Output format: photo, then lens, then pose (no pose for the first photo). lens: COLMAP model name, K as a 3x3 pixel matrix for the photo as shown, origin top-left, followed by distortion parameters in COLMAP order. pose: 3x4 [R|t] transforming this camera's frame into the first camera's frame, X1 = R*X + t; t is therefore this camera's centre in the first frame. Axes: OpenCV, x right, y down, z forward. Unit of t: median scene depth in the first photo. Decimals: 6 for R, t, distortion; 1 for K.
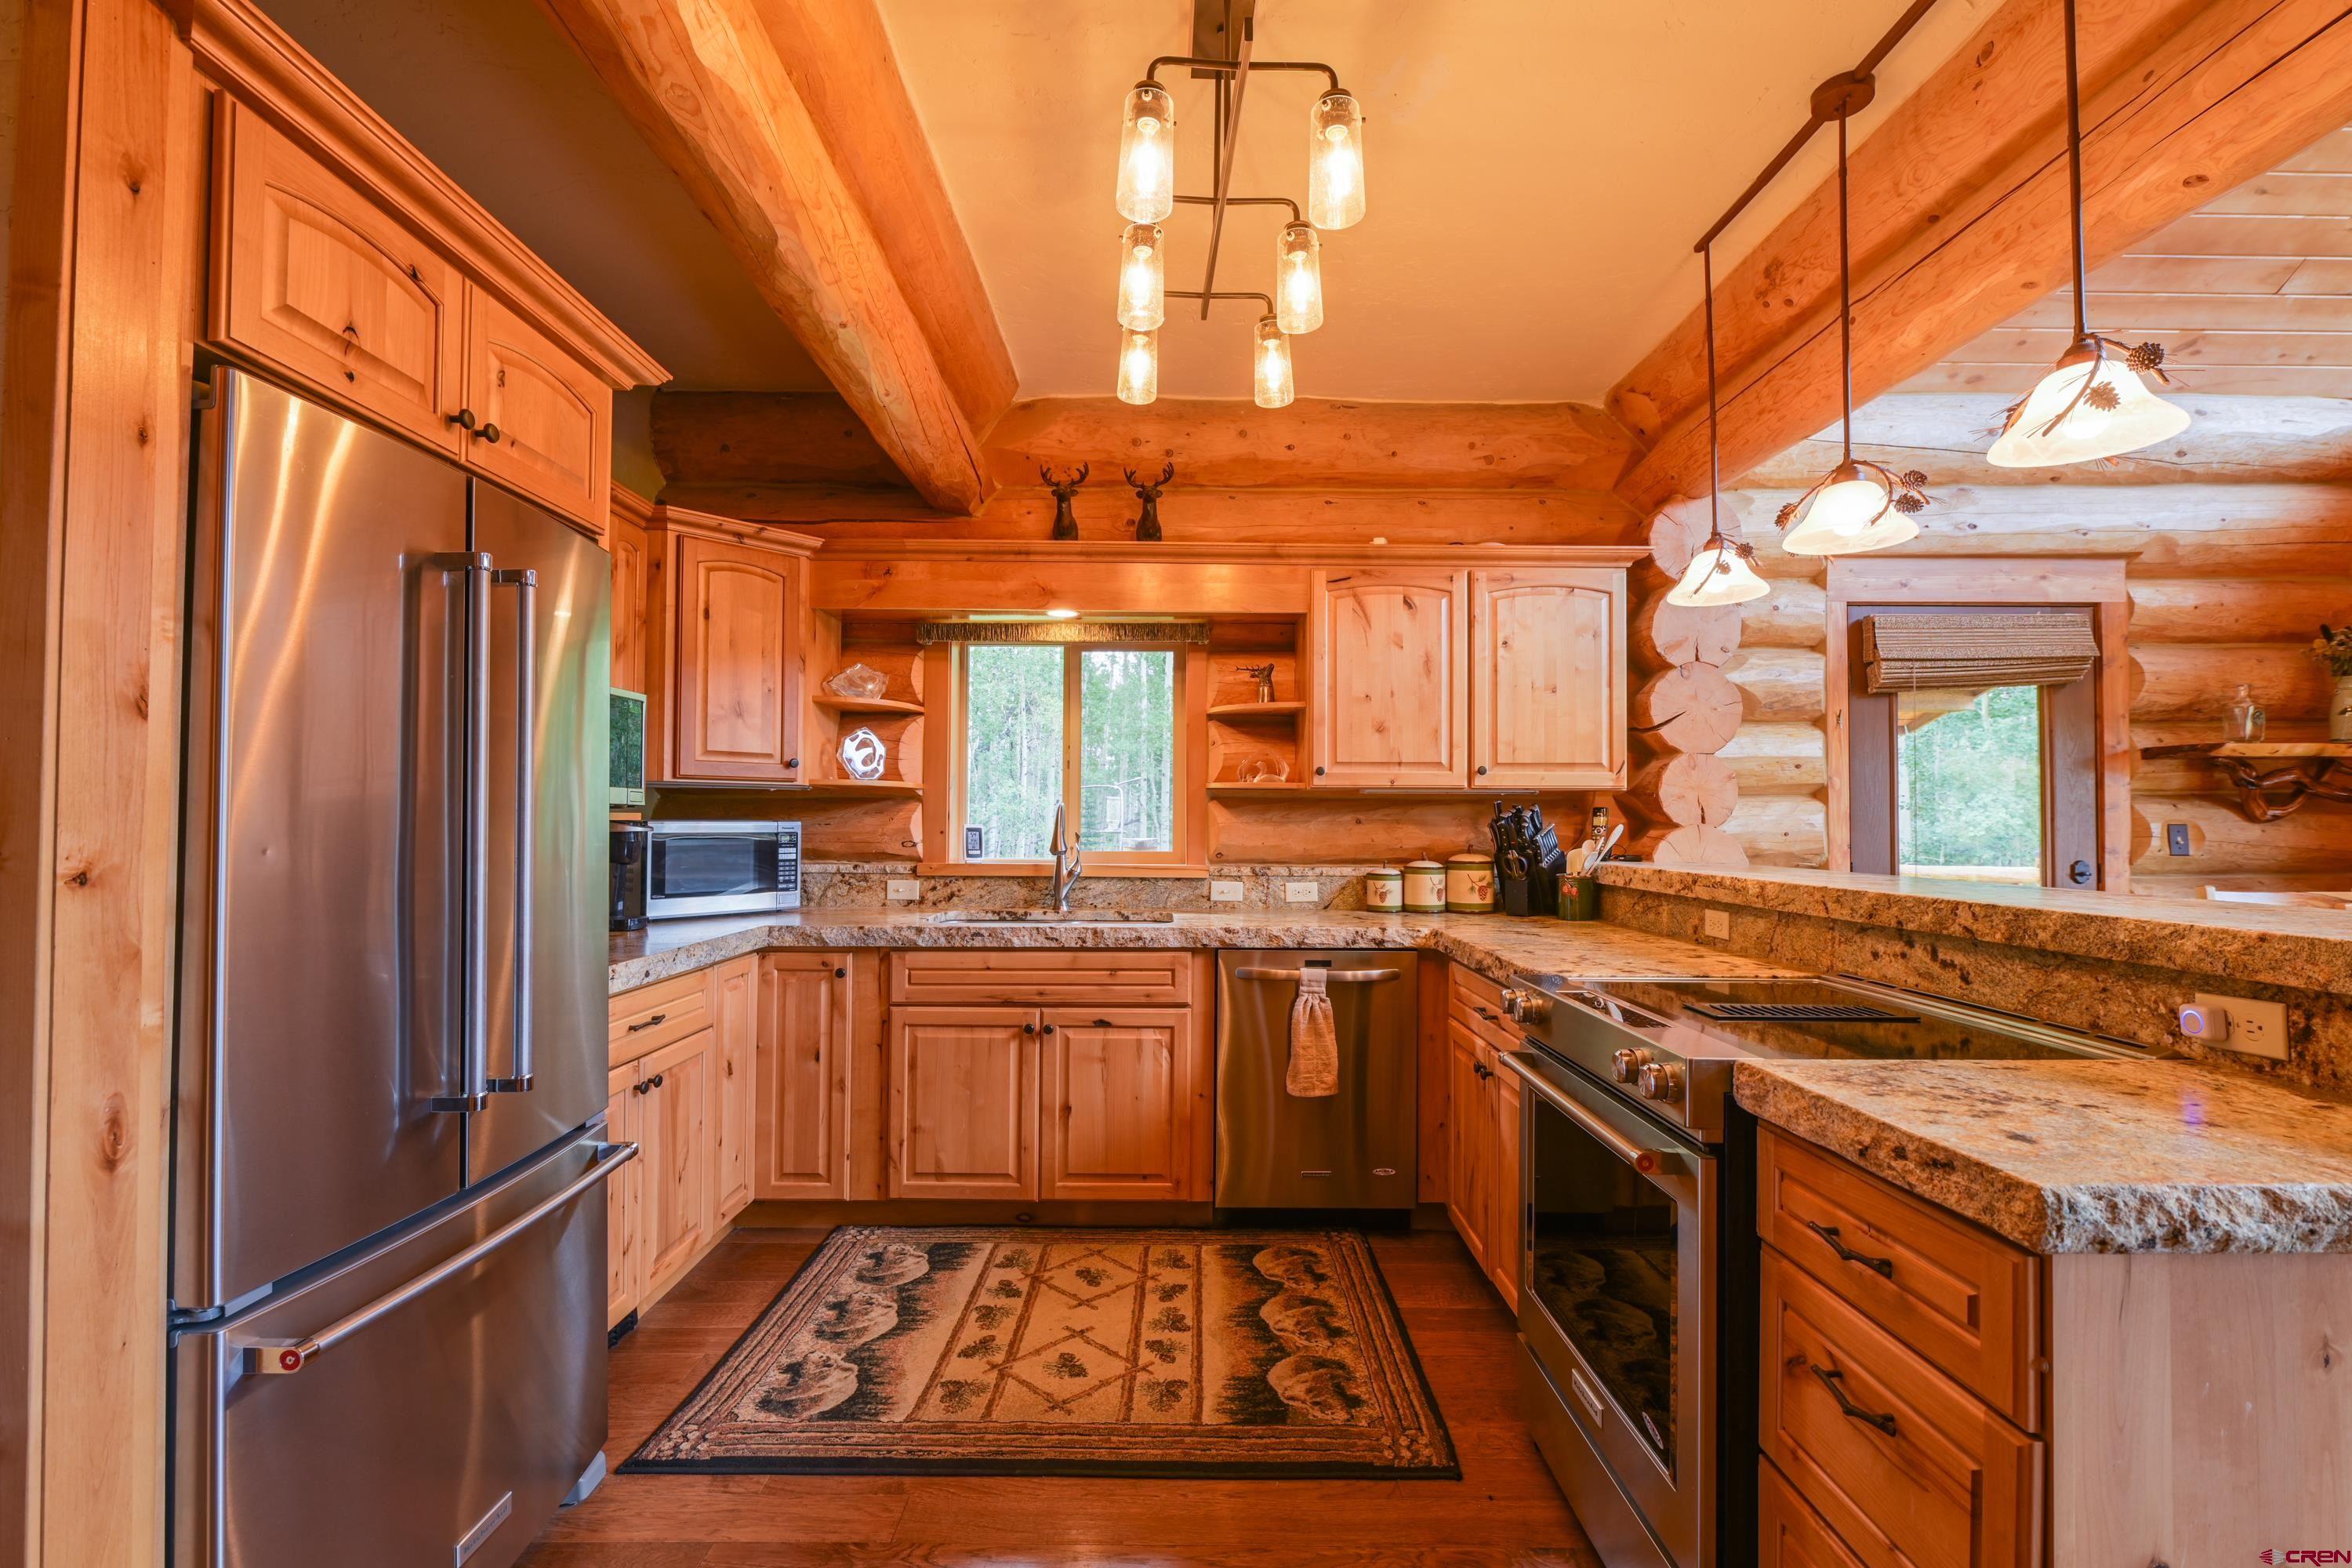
lens RADIAL K [[1028.0, 0, 1178.8], [0, 1028.0, 792.4], [0, 0, 1]] dist [-0.002418, -0.003740]
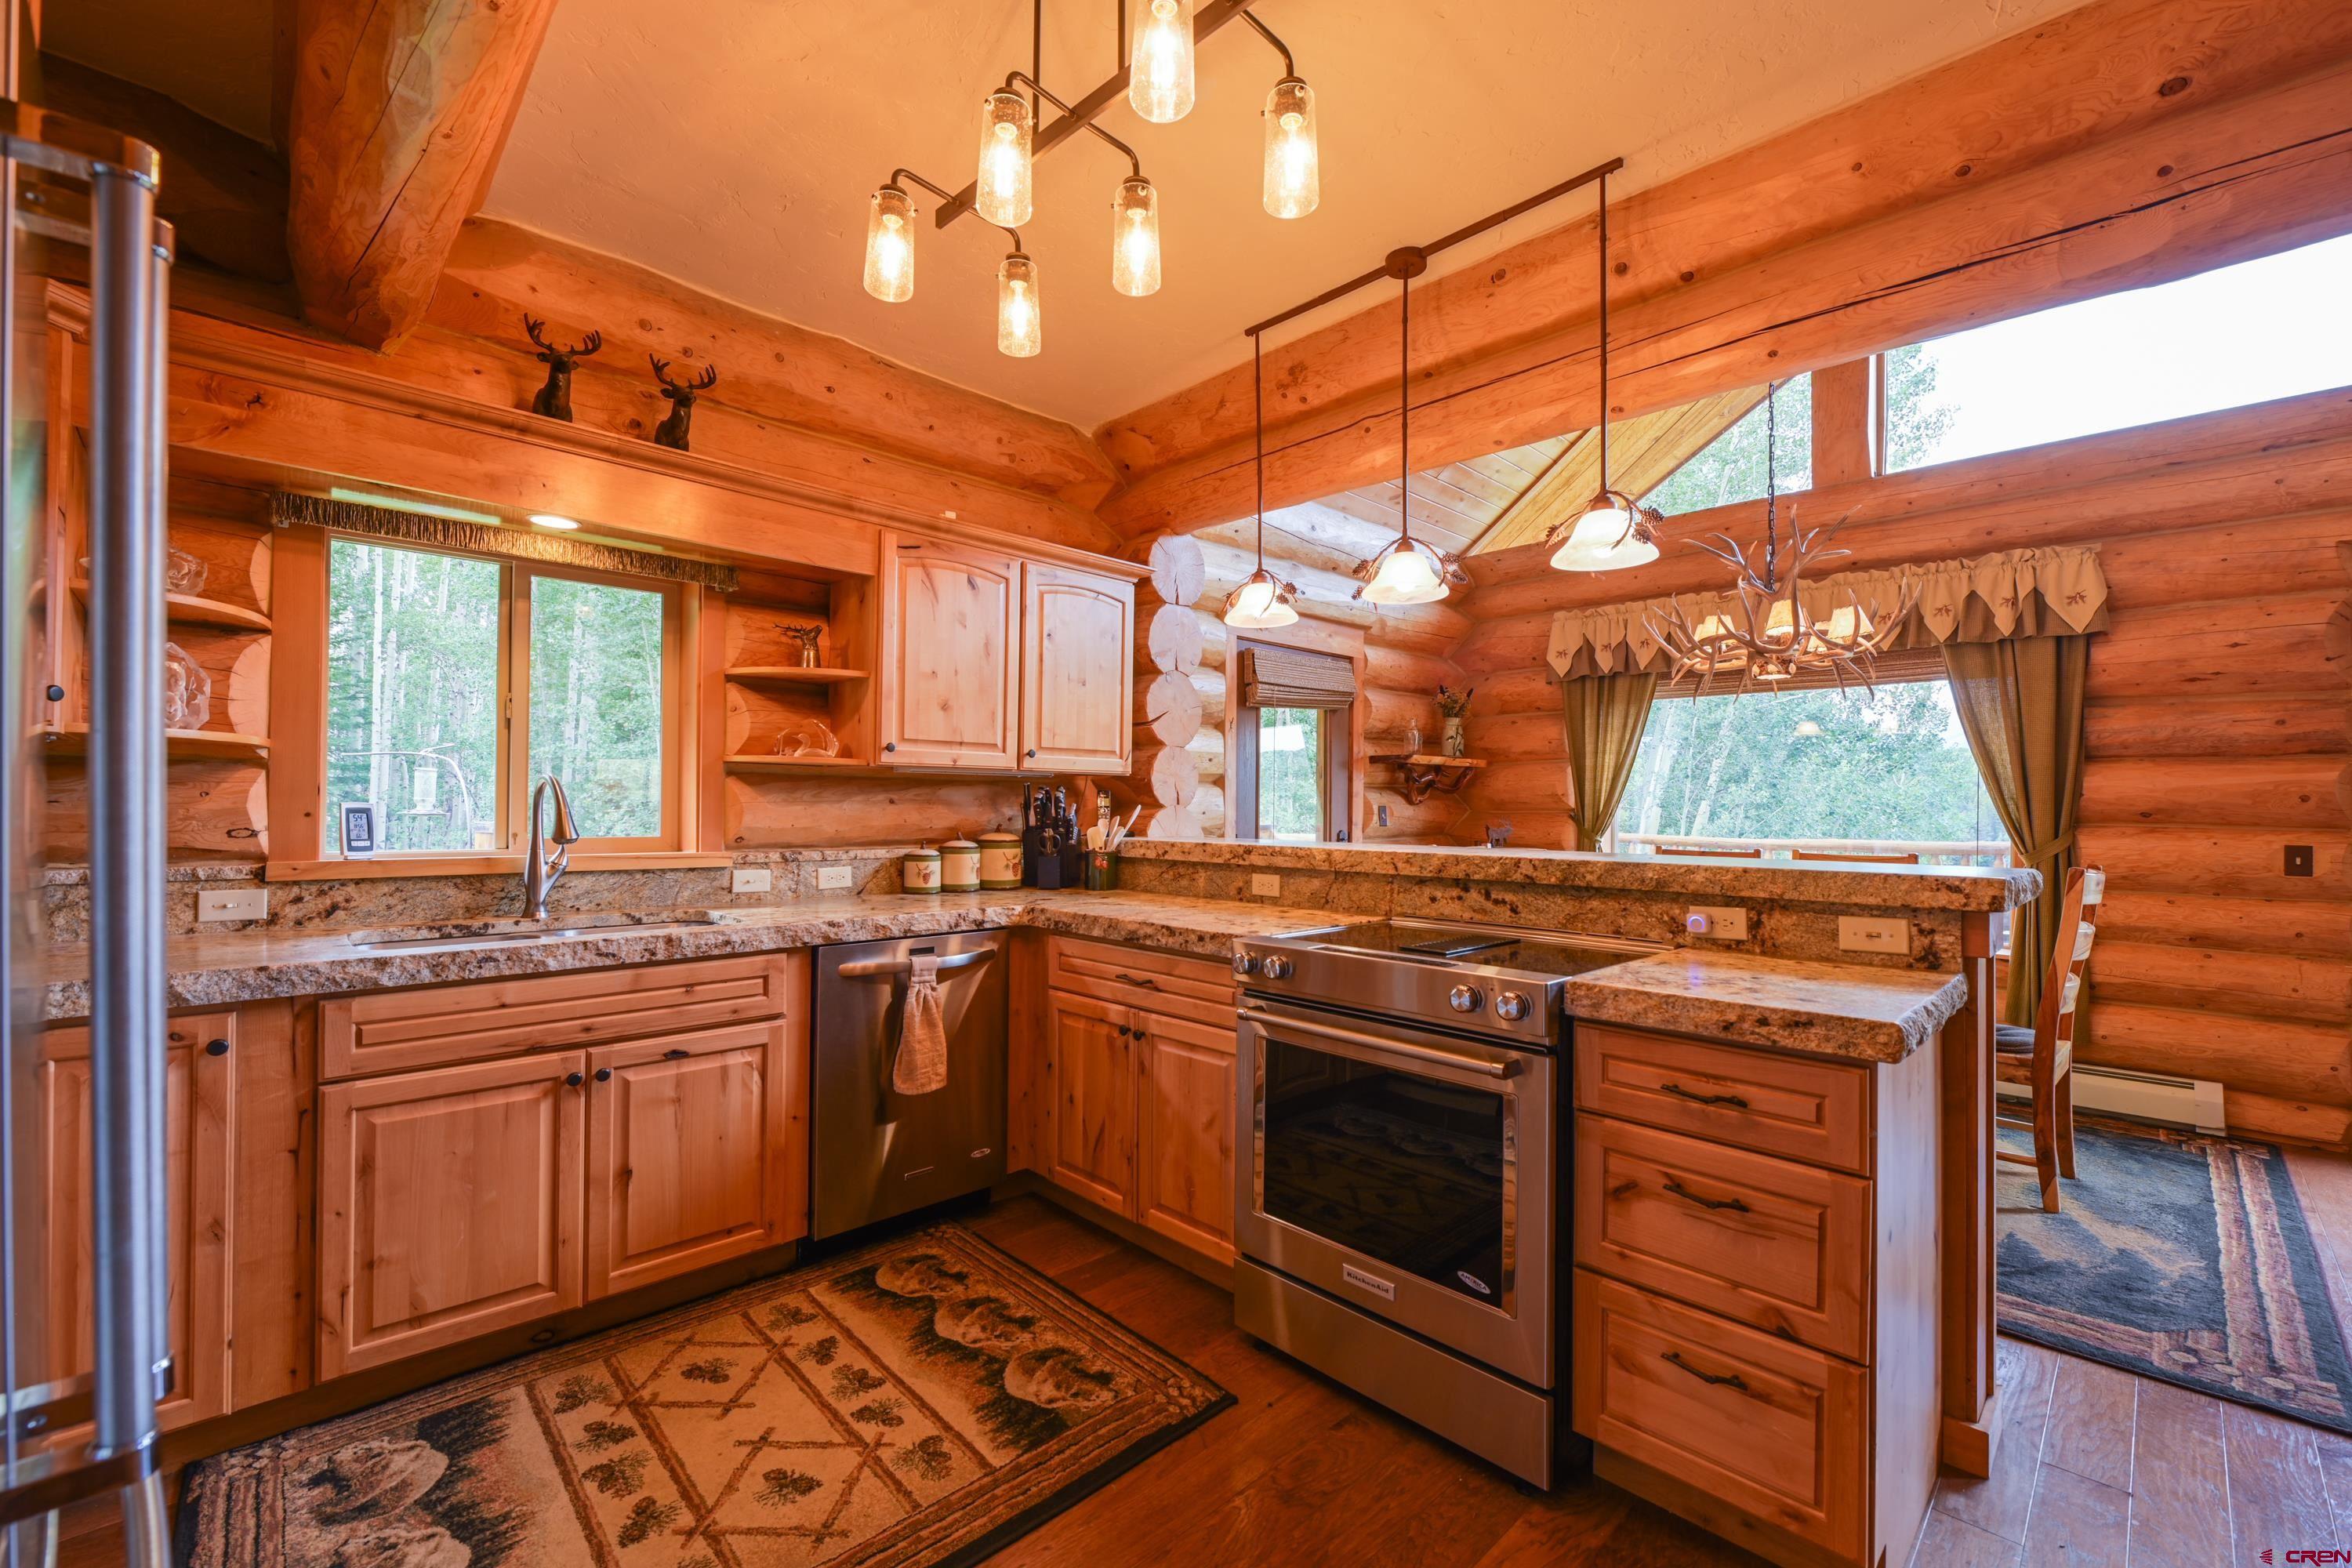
lens RADIAL K [[960.4, 0, 1176.8], [0, 960.4, 794.3], [0, 0, 1]] dist [-0.007791, -0.000646]
pose [[0.719285, 0.010047, 0.694643, -0.310829], [-0.023438, 0.999677, 0.009811, 0.008141], [-0.694320, -0.023338, 0.719288, 0.206479]]
